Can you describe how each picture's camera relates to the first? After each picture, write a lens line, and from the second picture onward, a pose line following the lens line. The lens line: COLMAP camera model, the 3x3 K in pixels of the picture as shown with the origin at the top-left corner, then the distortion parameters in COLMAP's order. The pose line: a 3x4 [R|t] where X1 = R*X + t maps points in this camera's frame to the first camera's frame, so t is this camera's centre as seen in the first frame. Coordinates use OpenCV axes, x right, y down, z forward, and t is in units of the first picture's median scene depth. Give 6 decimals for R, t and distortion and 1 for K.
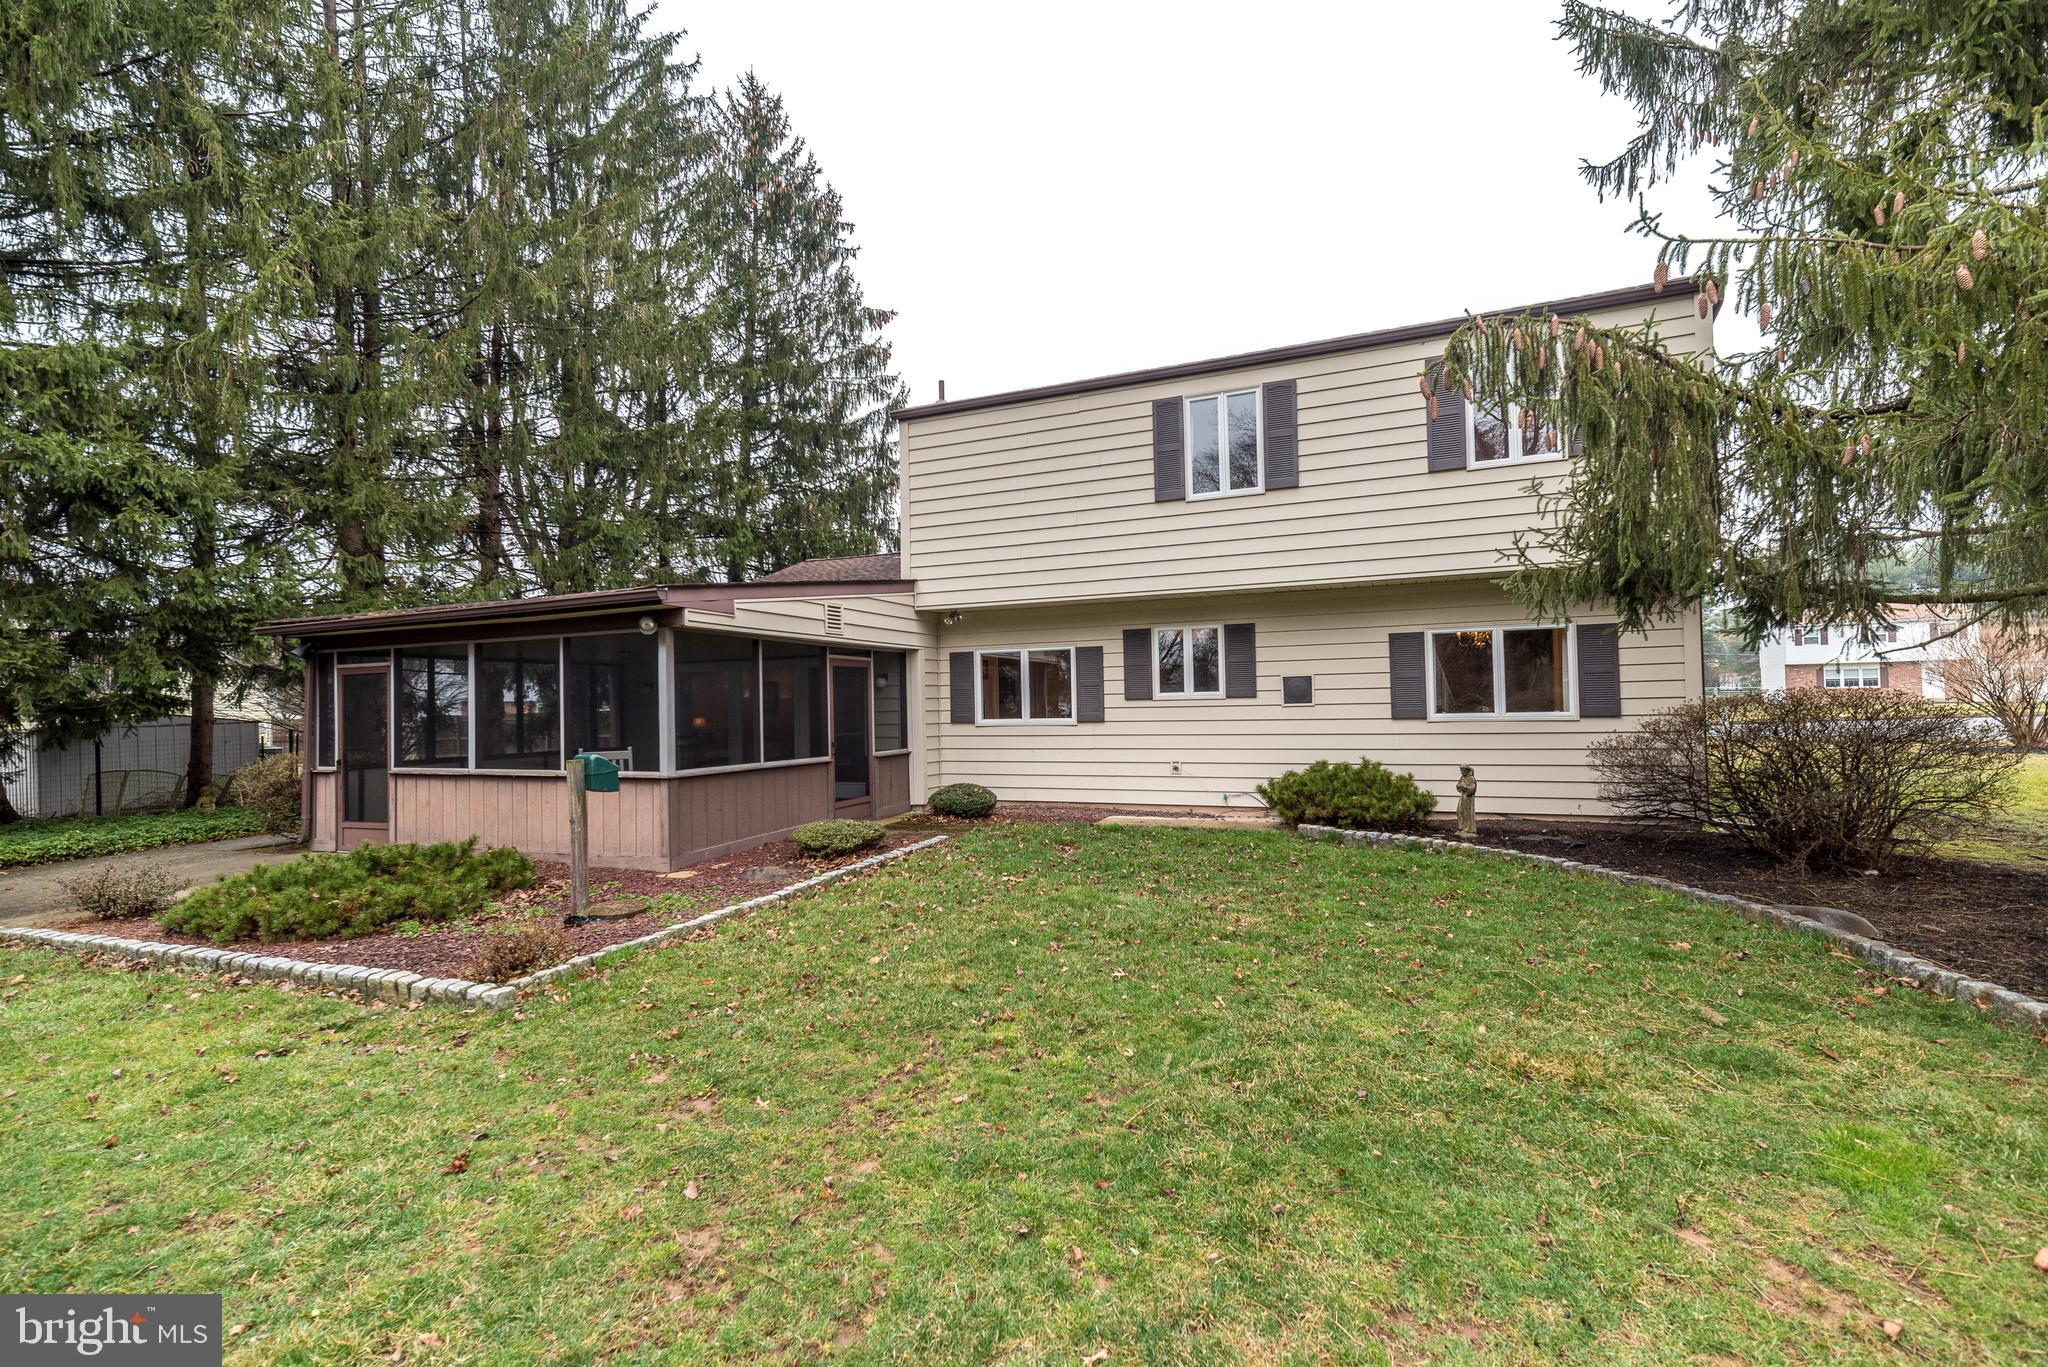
lens RADIAL K [[891.3, 0, 1024.0], [0, 891.3, 683.5], [0, 0, 1]] dist [0.010585, 0.000208]
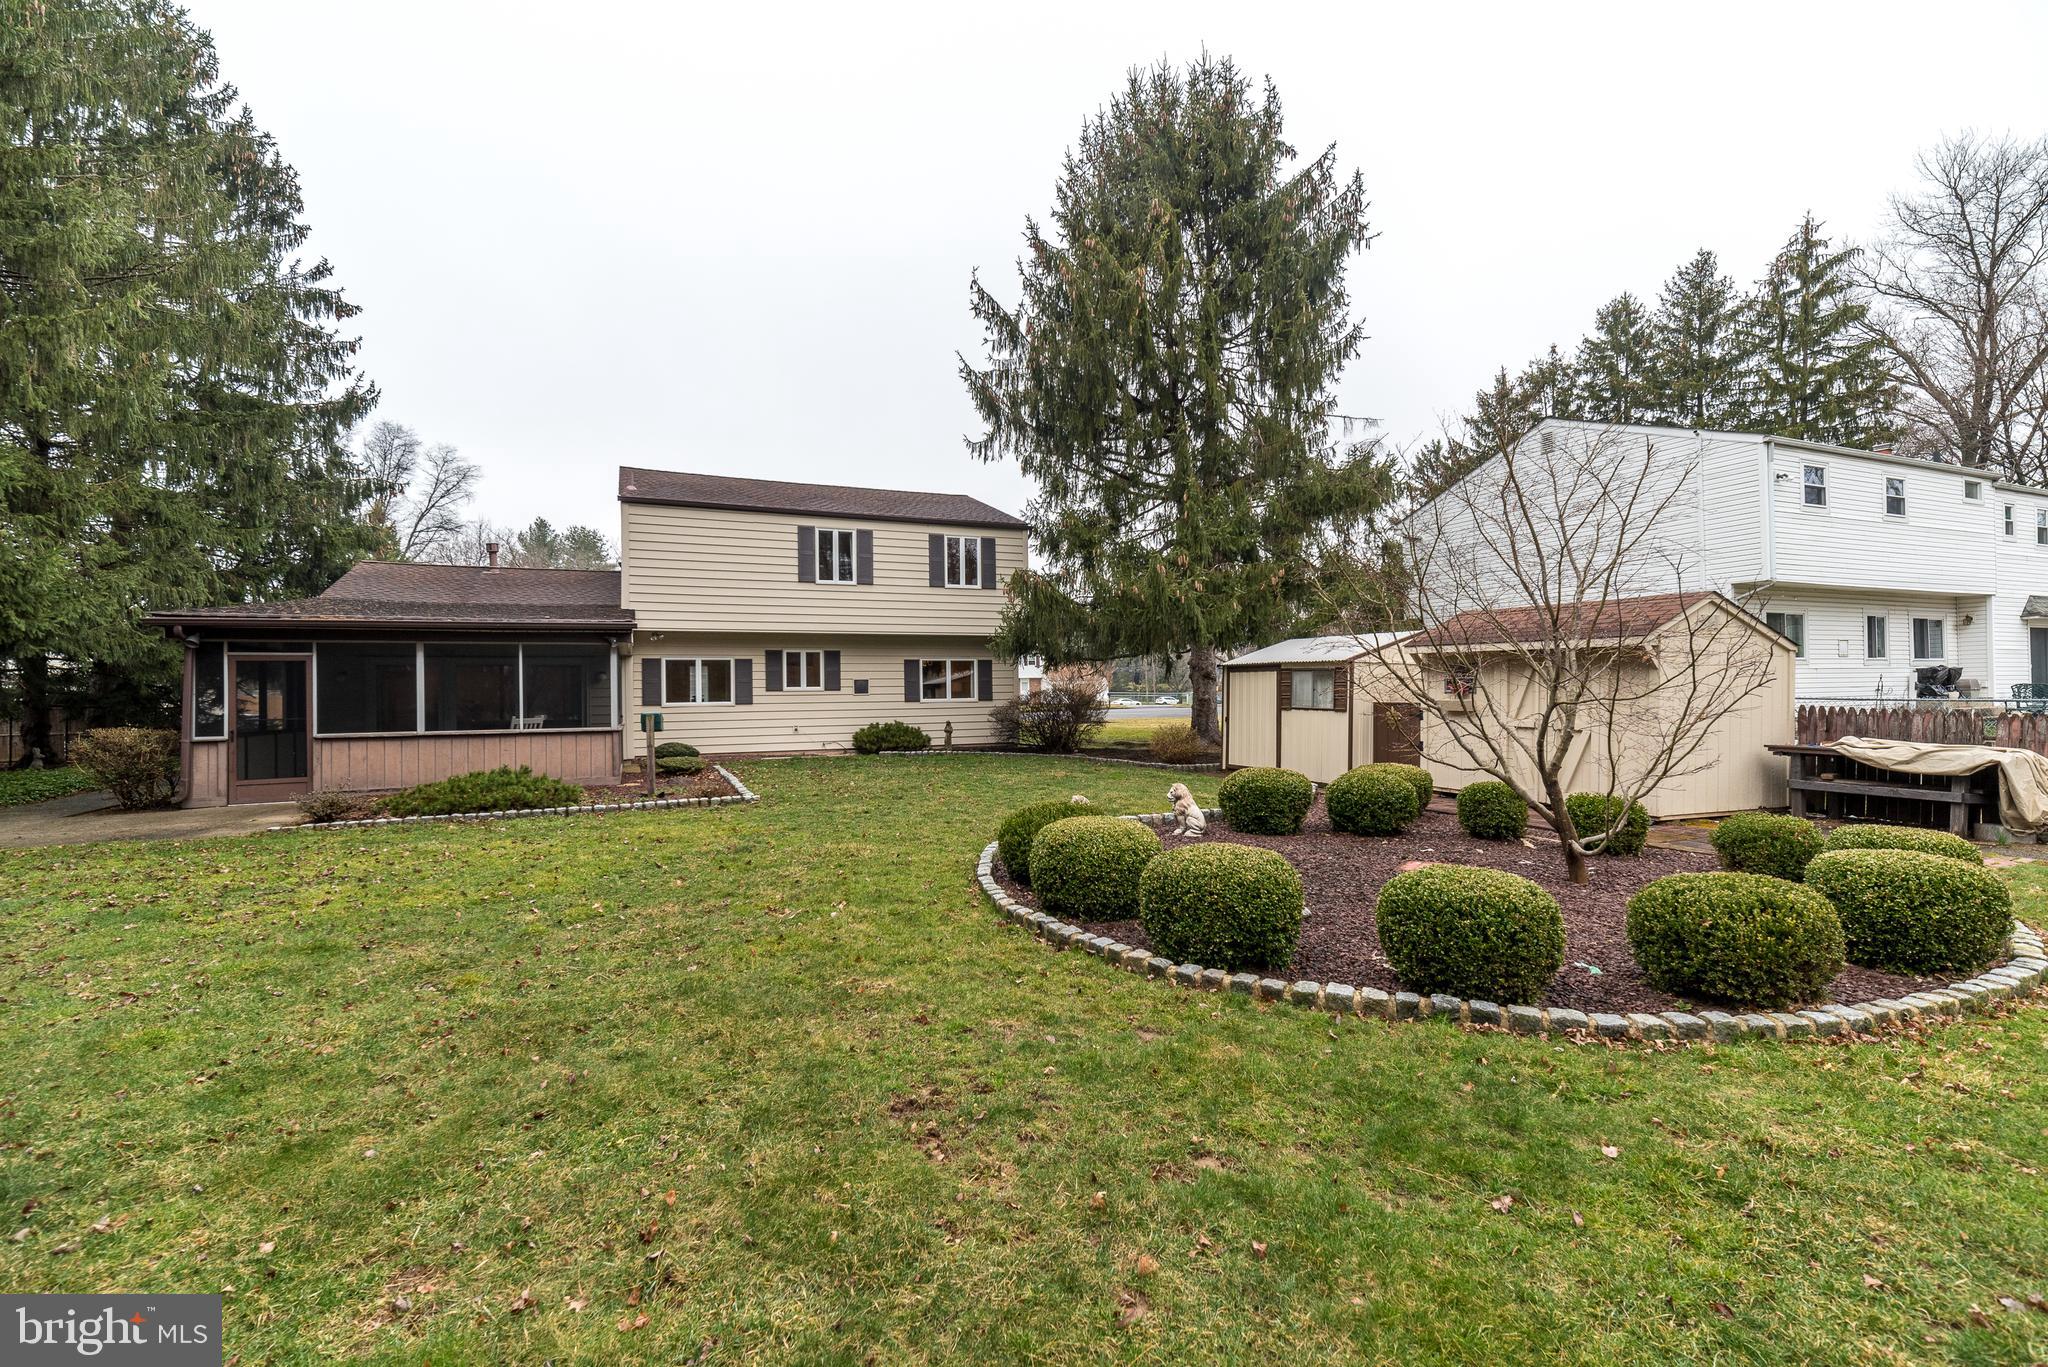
lens RADIAL K [[870.1, 0, 1012.7], [0, 870.1, 682.0], [0, 0, 1]] dist [0.014001, 0.000445]
pose [[0.699803, 0.020460, 0.714043, -0.800007], [-0.016636, 0.999785, -0.012343, 0.014736], [-0.714142, -0.003241, 0.699993, -0.544452]]
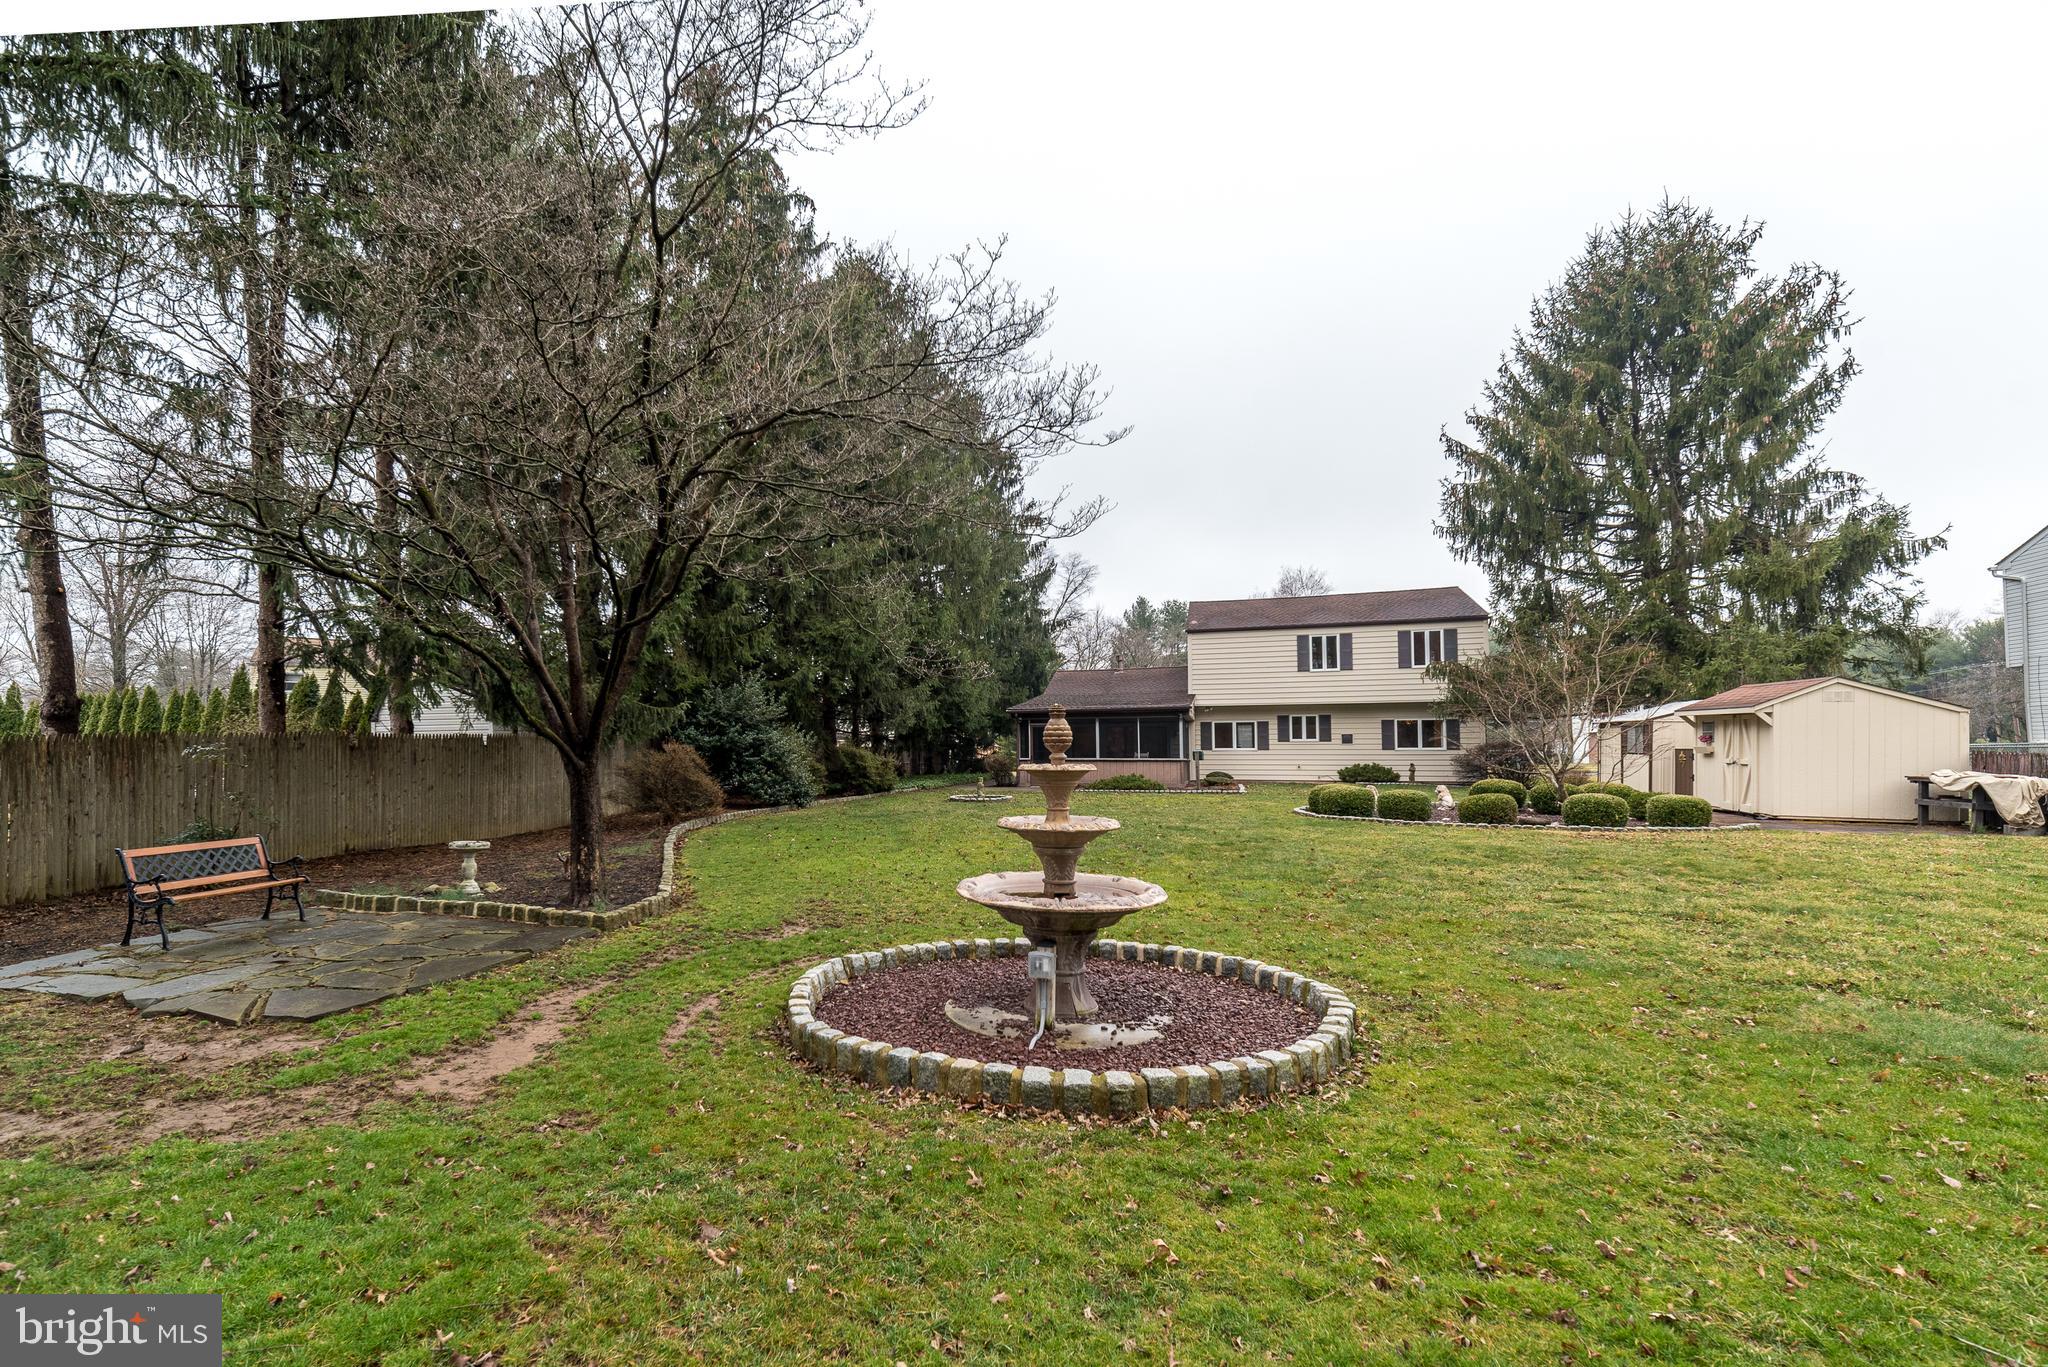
lens RADIAL K [[910.7, 0, 875.9], [0, 910.7, 718.4], [0, 0, 1]] dist [0.004340, 0.000121]
pose [[0.999643, 0.020220, 0.017449, -1.218881], [-0.019904, 0.999638, -0.018124, 0.023580], [-0.017809, 0.017770, 0.999683, -1.831405]]
